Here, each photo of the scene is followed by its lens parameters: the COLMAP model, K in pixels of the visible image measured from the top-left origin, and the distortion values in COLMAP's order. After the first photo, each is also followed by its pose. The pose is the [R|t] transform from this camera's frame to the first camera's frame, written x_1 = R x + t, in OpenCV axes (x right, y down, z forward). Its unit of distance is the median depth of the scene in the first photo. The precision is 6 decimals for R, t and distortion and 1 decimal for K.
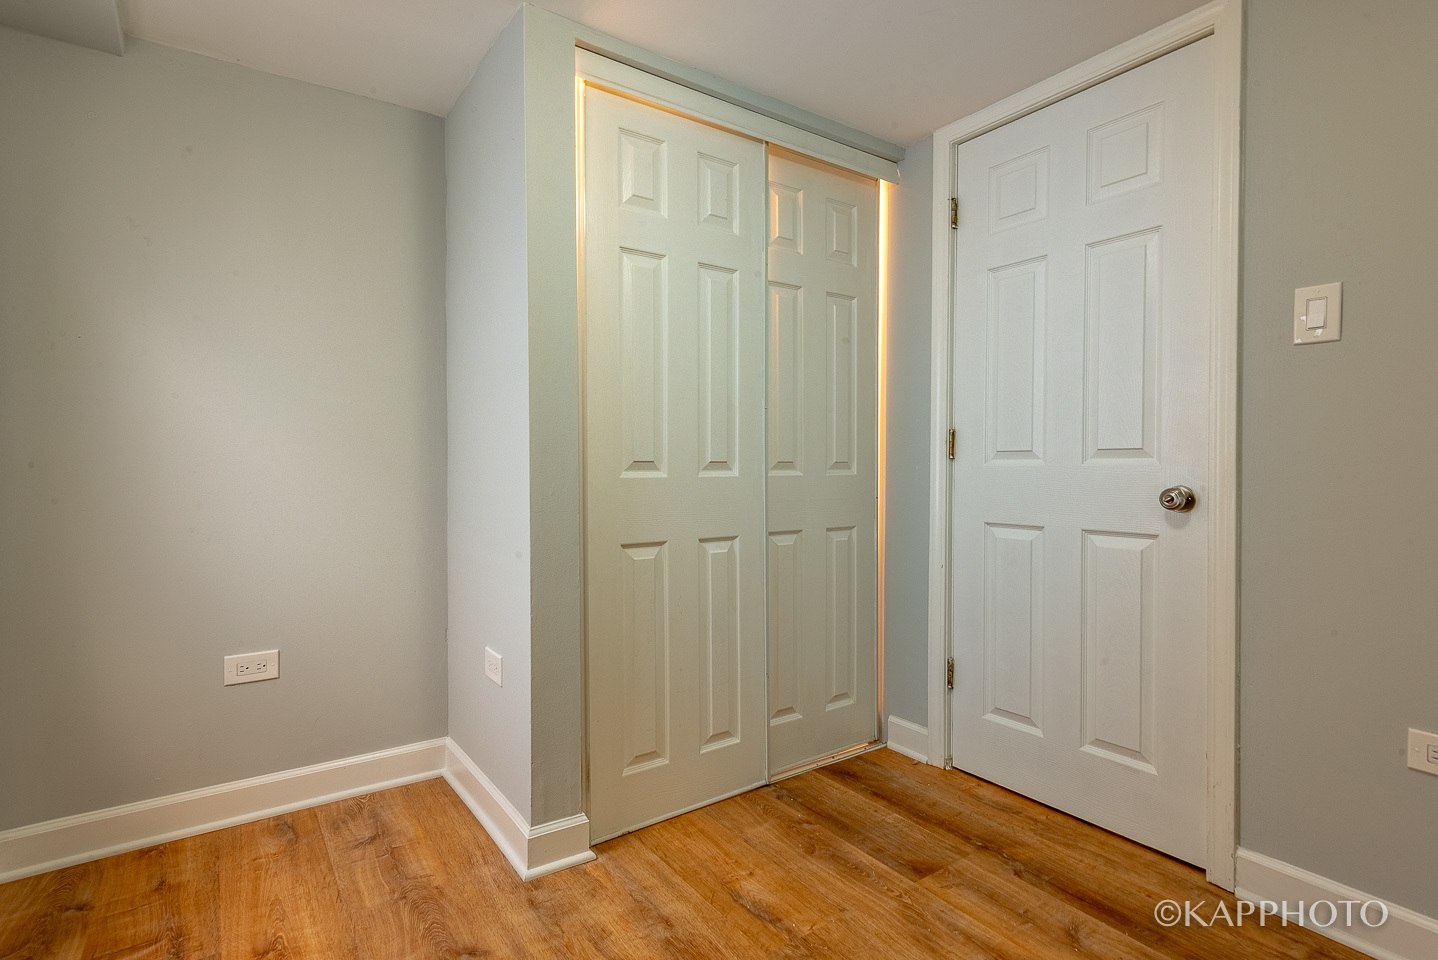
lens RADIAL K [[700.1, 0, 717.2], [0, 700.1, 468.1], [0, 0, 1]] dist [0.005459, -0.000473]
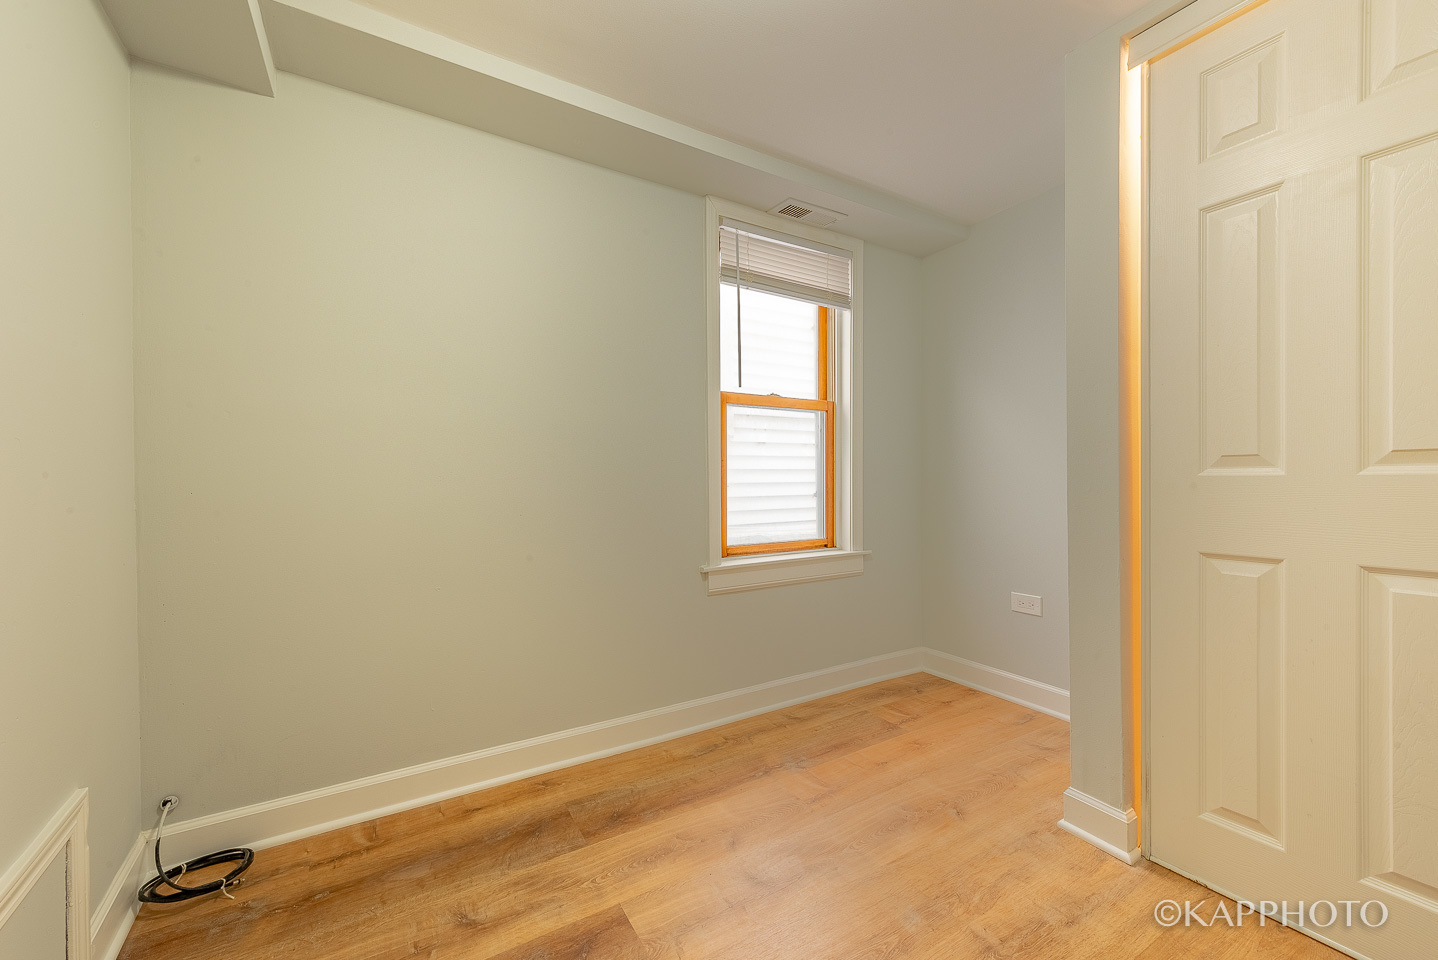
lens RADIAL K [[570.0, 0, 715.6], [0, 570.0, 479.7], [0, 0, 1]] dist [0.010130, -0.002865]
pose [[-0.072720, 0.003438, -0.997346, 0.651721], [0.005459, 0.999980, 0.003049, 0.014046], [0.997337, -0.005223, -0.072737, 0.474090]]
